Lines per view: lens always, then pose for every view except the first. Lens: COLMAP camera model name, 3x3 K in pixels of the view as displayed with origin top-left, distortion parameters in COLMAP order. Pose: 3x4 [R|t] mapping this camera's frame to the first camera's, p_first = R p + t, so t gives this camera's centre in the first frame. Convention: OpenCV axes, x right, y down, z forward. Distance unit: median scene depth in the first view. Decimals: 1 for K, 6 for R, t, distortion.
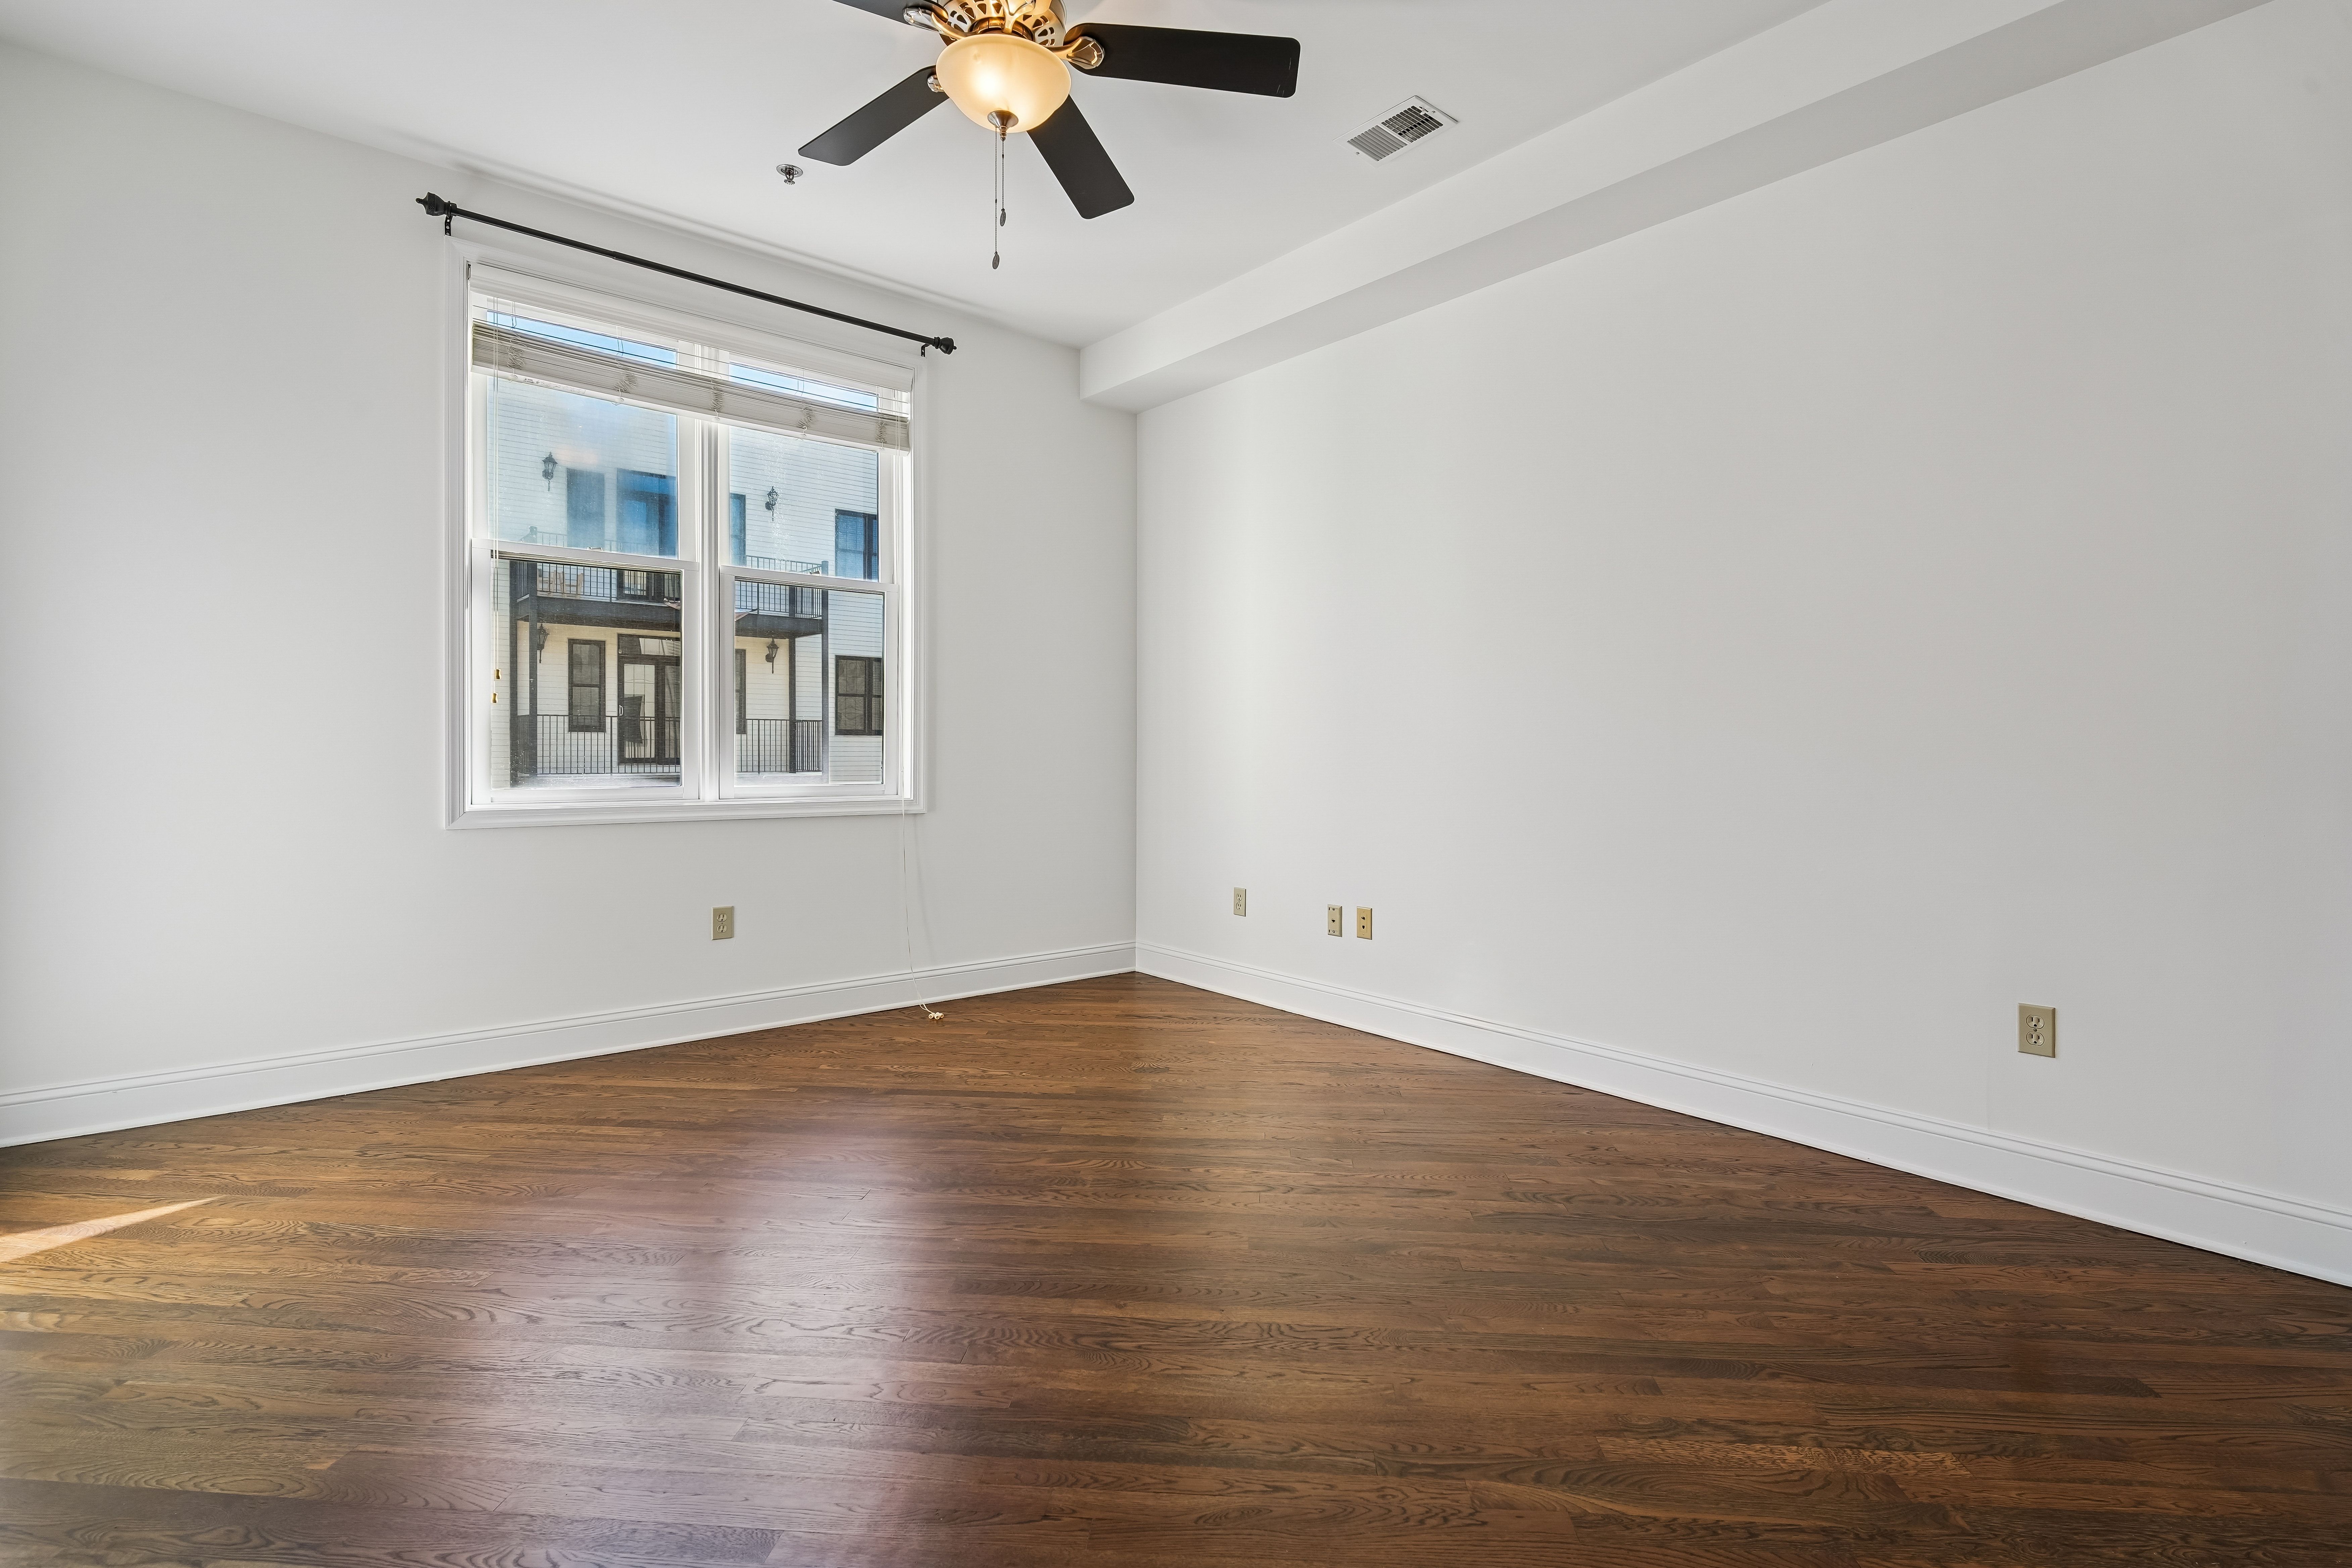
lens RADIAL K [[1109.1, 0, 1175.4], [0, 1109.1, 702.9], [0, 0, 1]] dist [0.002773, 0.000091]
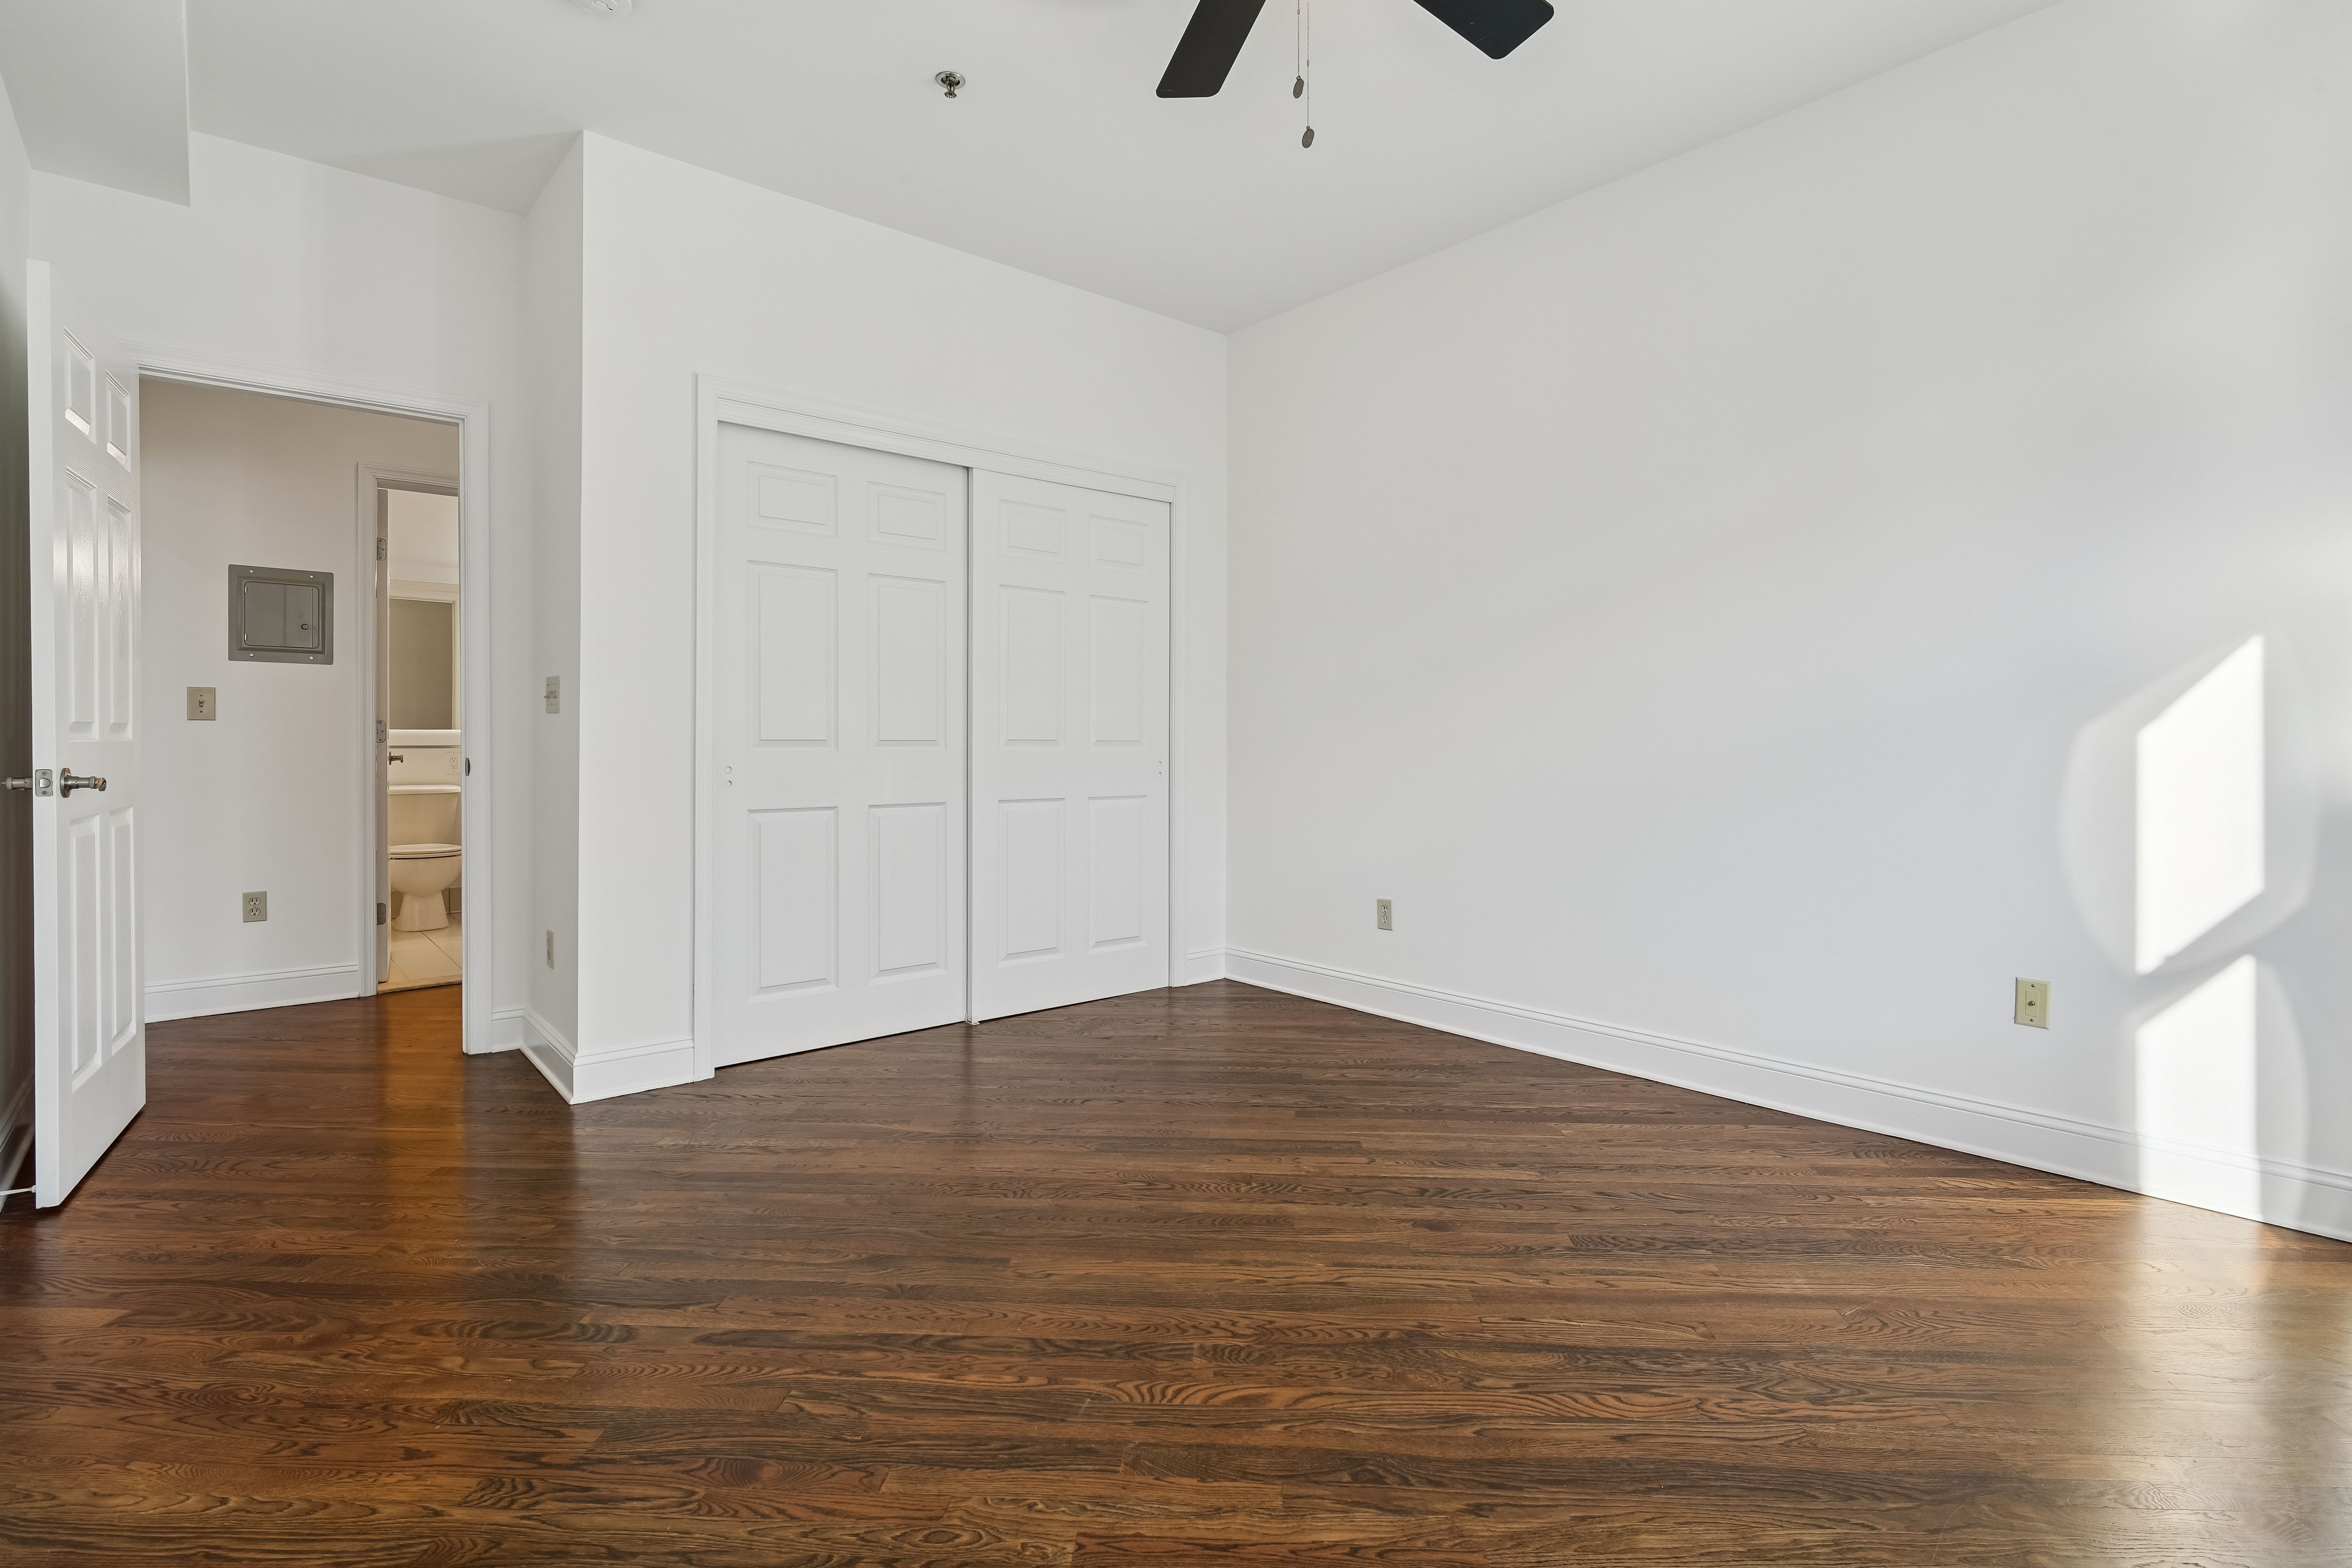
lens RADIAL K [[1099.8, 0, 1172.4], [0, 1099.8, 764.5], [0, 0, 1]] dist [0.000160, -0.001164]
pose [[-0.999895, -0.008760, -0.011580, -0.036663], [-0.008526, 0.999762, -0.020082, 0.050582], [0.011753, -0.019981, -0.999731, 1.220244]]
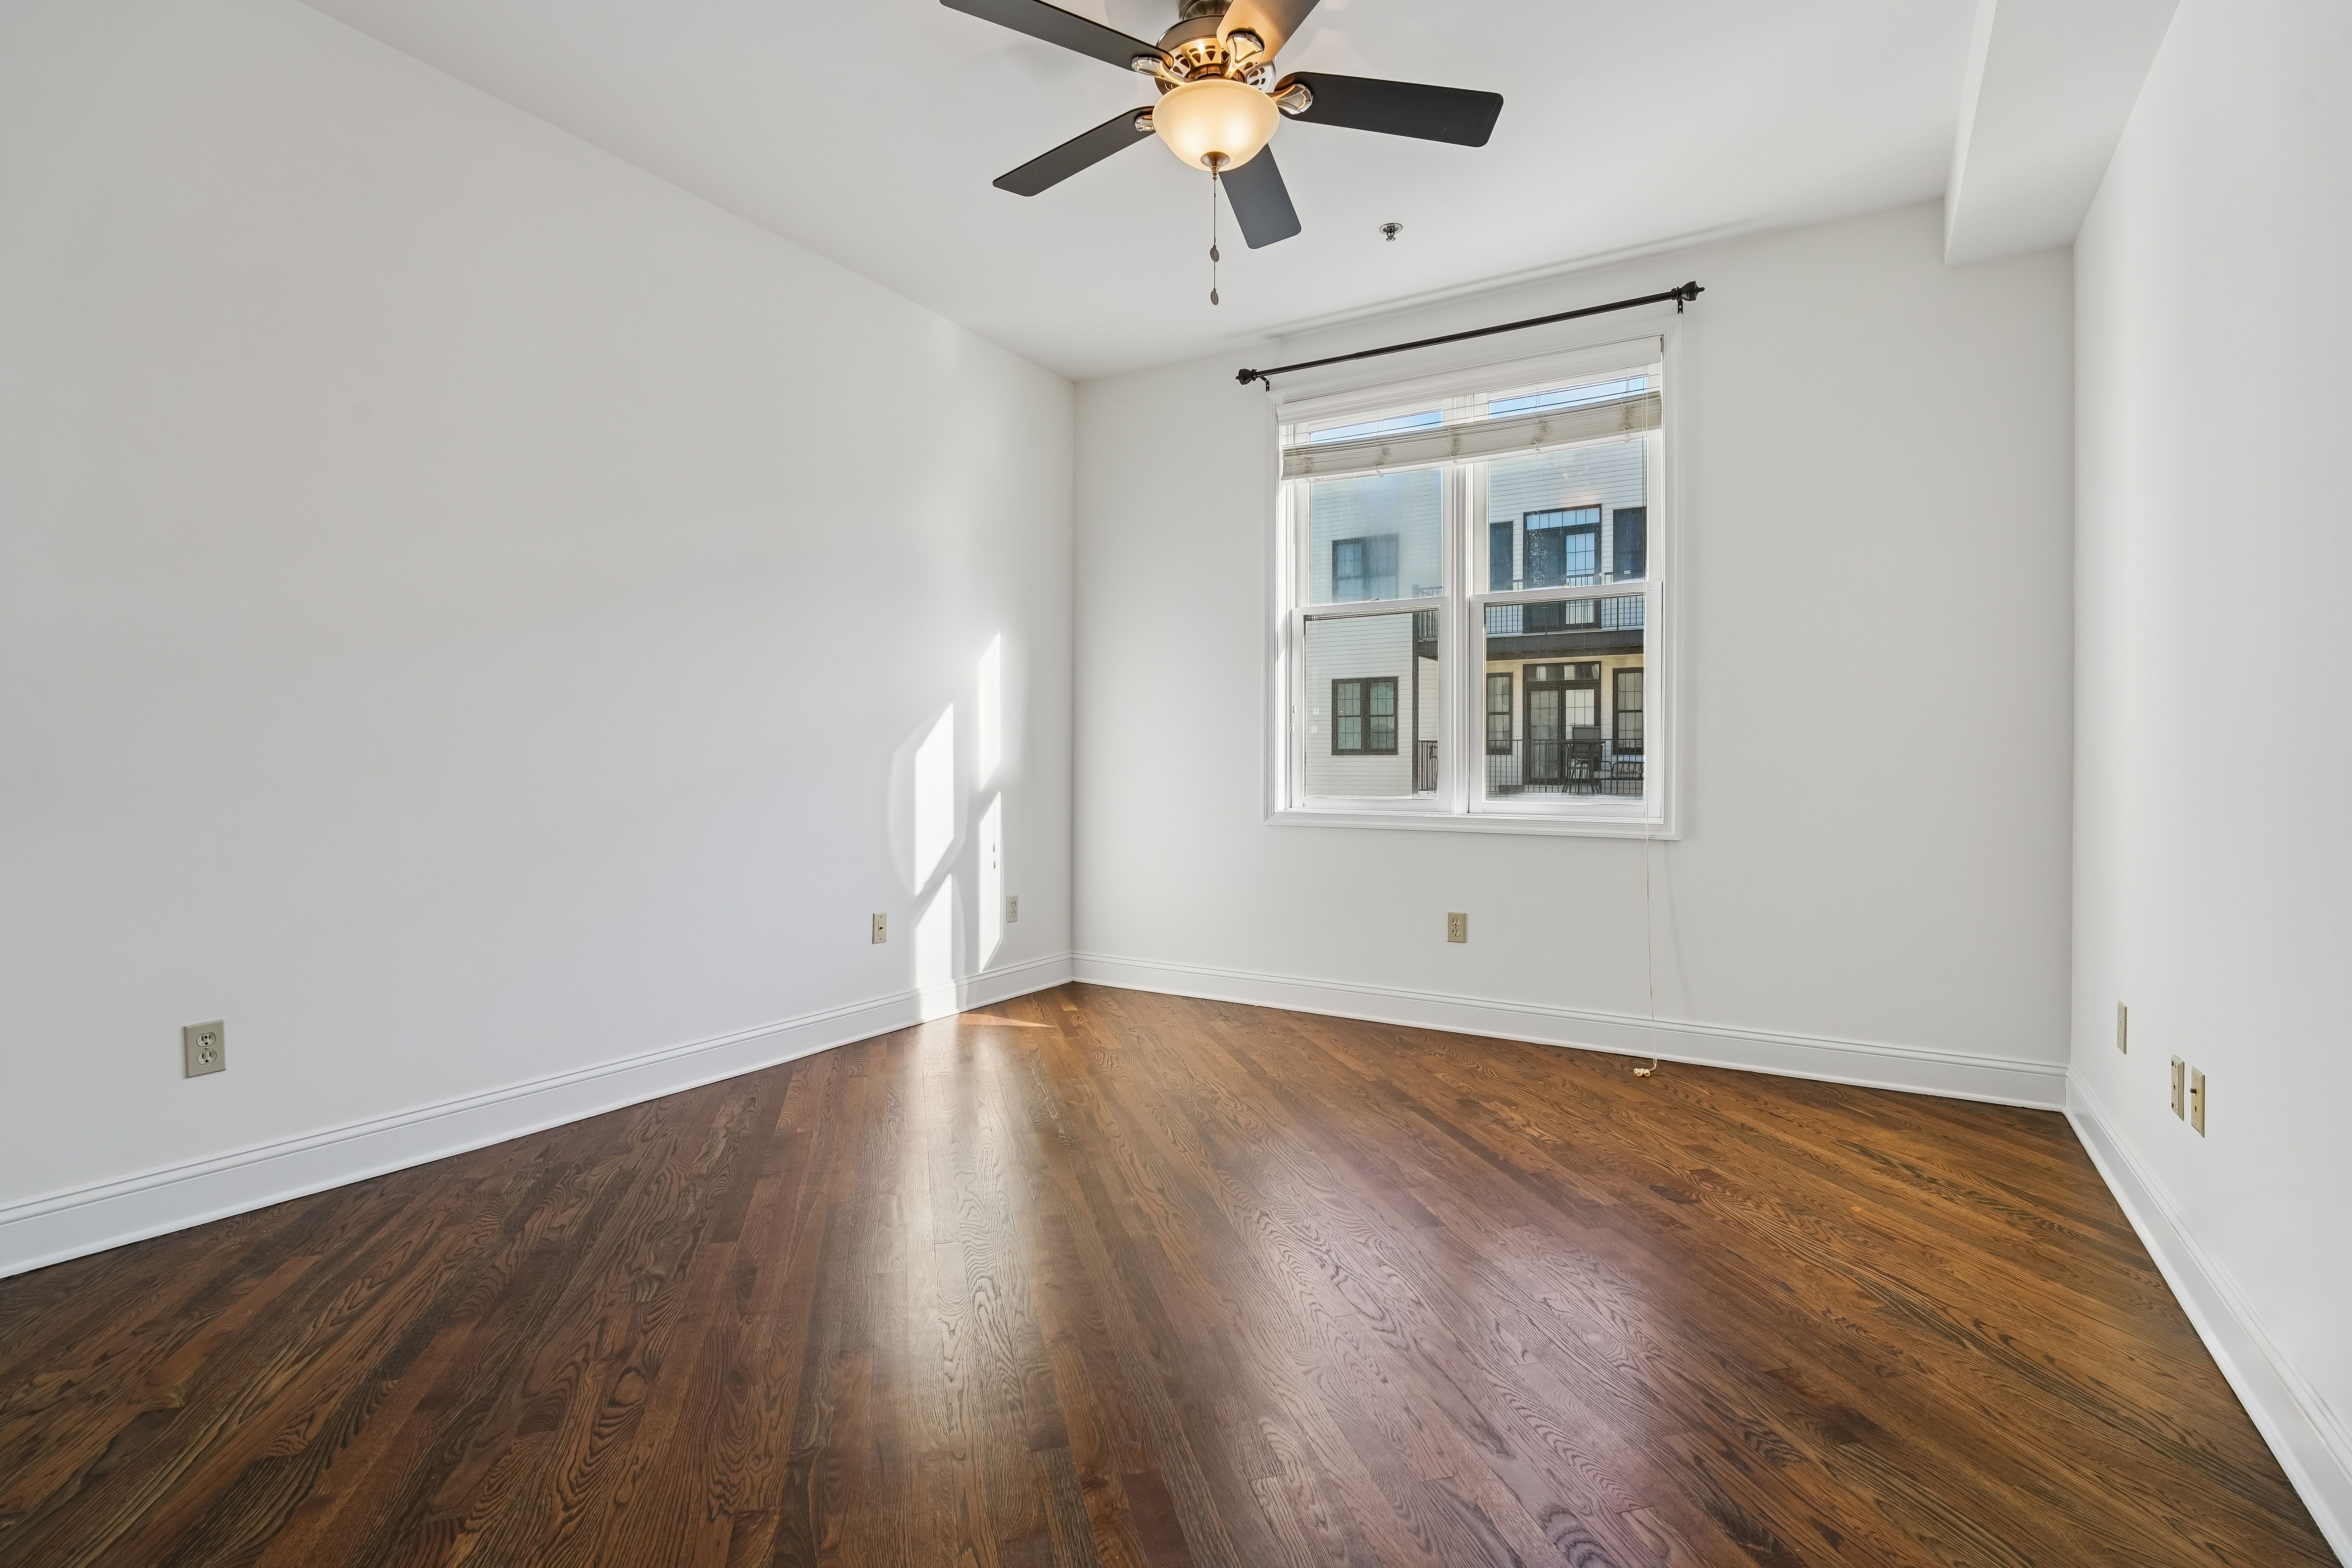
lens RADIAL K [[1097.4, 0, 1202.7], [0, 1097.4, 725.9], [0, 0, 1]] dist [-0.001714, -0.001113]
pose [[0.328423, -0.040210, -0.943675, 0.558999], [0.036395, 0.998890, -0.029897, 0.027363], [0.943829, -0.024526, 0.329522, 0.449689]]
